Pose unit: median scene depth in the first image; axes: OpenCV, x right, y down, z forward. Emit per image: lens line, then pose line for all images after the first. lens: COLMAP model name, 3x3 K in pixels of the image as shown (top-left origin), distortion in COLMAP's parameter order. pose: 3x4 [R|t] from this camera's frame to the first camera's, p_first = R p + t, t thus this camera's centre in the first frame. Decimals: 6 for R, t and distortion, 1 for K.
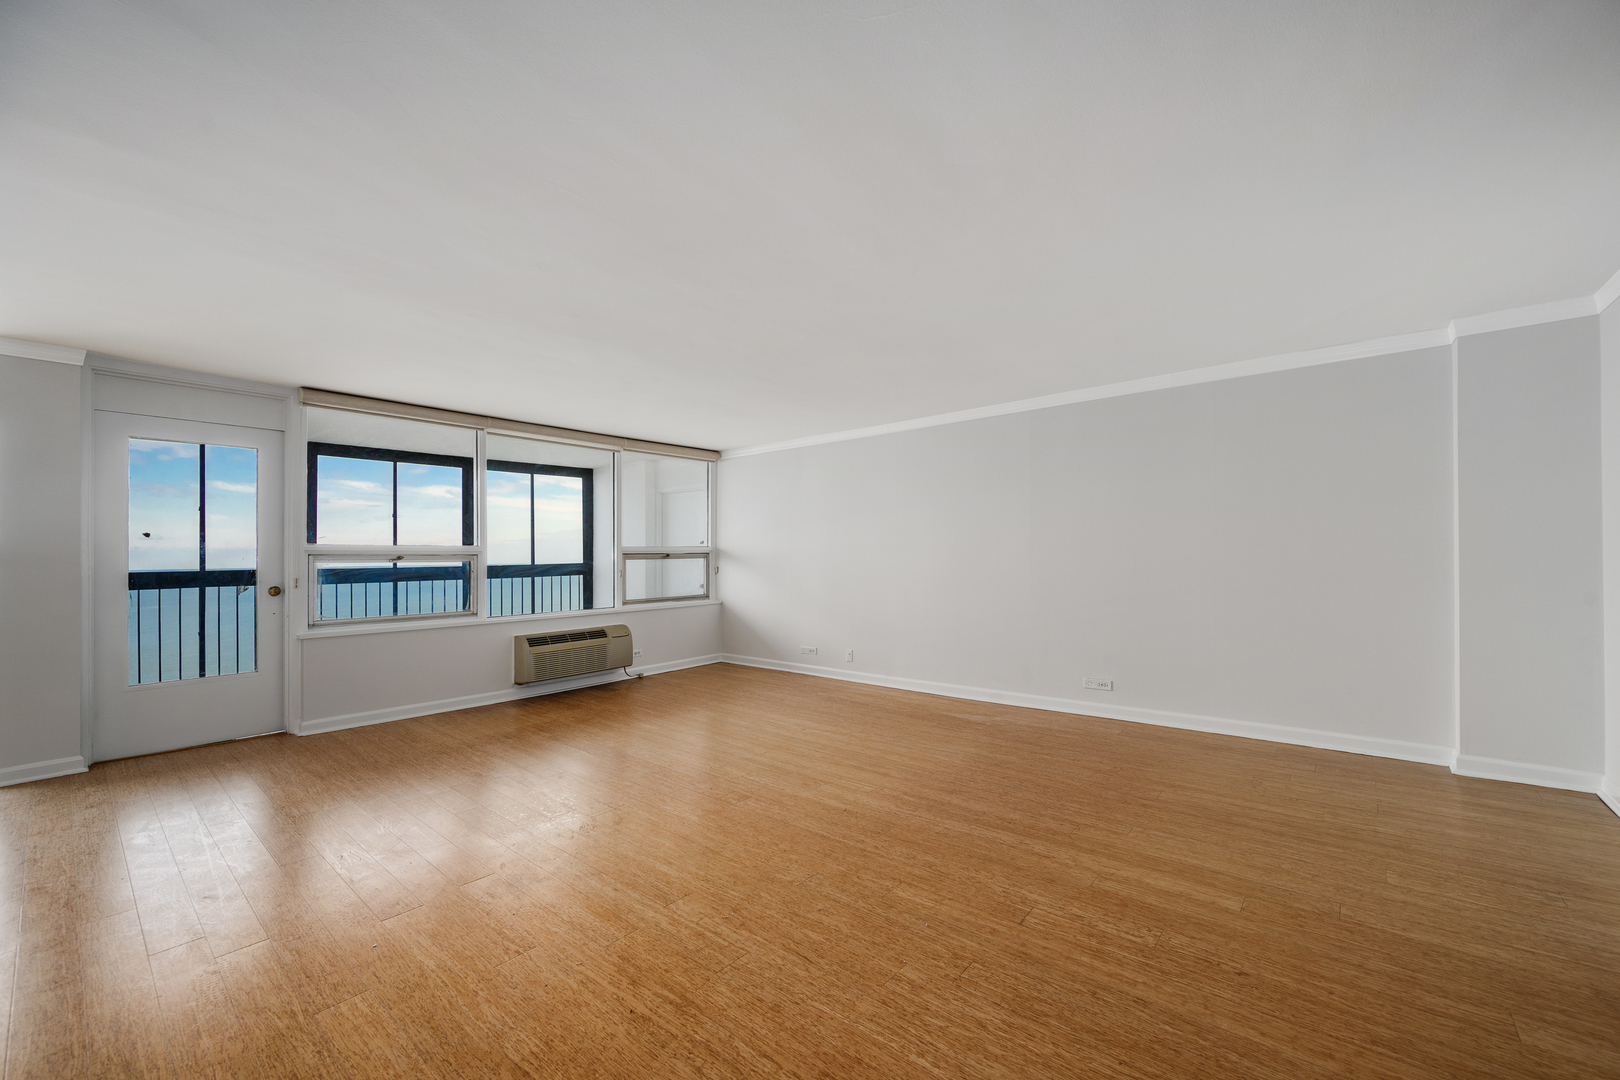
lens RADIAL K [[654.6, 0, 805.5], [0, 654.6, 547.9], [0, 0, 1]] dist [-0.000370, -0.000085]
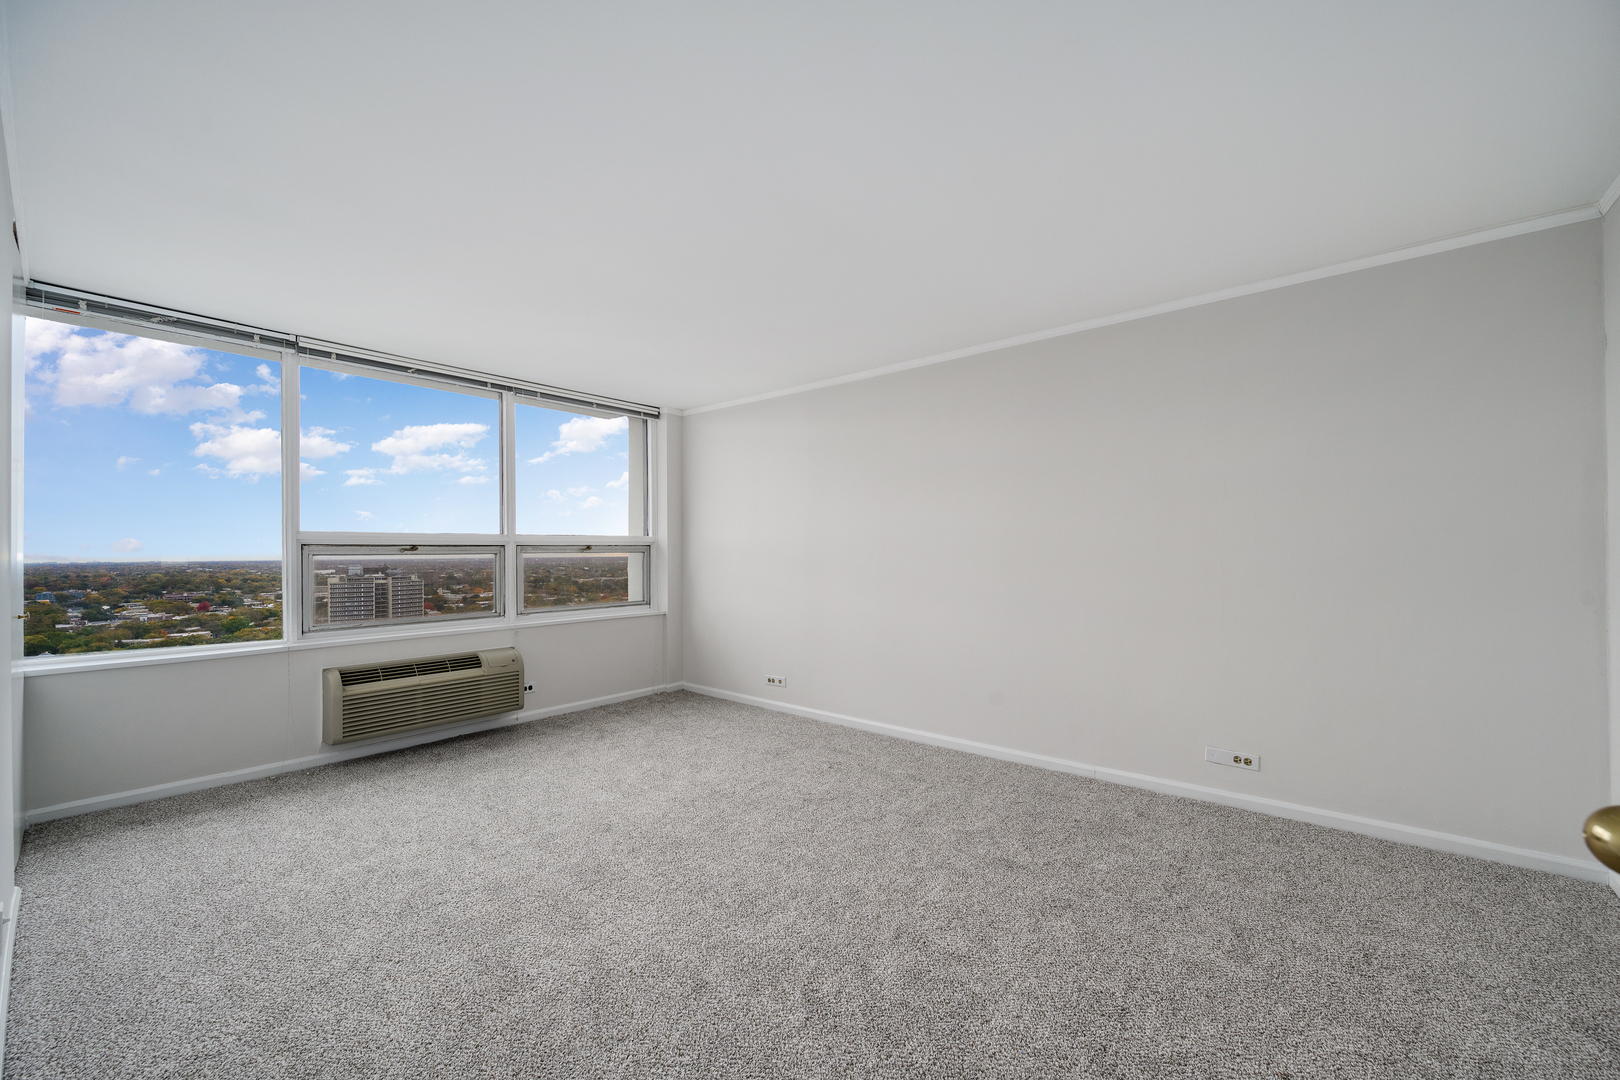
lens RADIAL K [[654.6, 0, 805.4], [0, 654.6, 546.6], [0, 0, 1]] dist [-0.000370, -0.000085]
pose [[0.999916, 0.003567, 0.012453, 0.030595], [-0.003615, 0.999986, 0.003813, 0.007201], [-0.012439, -0.003858, 0.999915, 0.319631]]
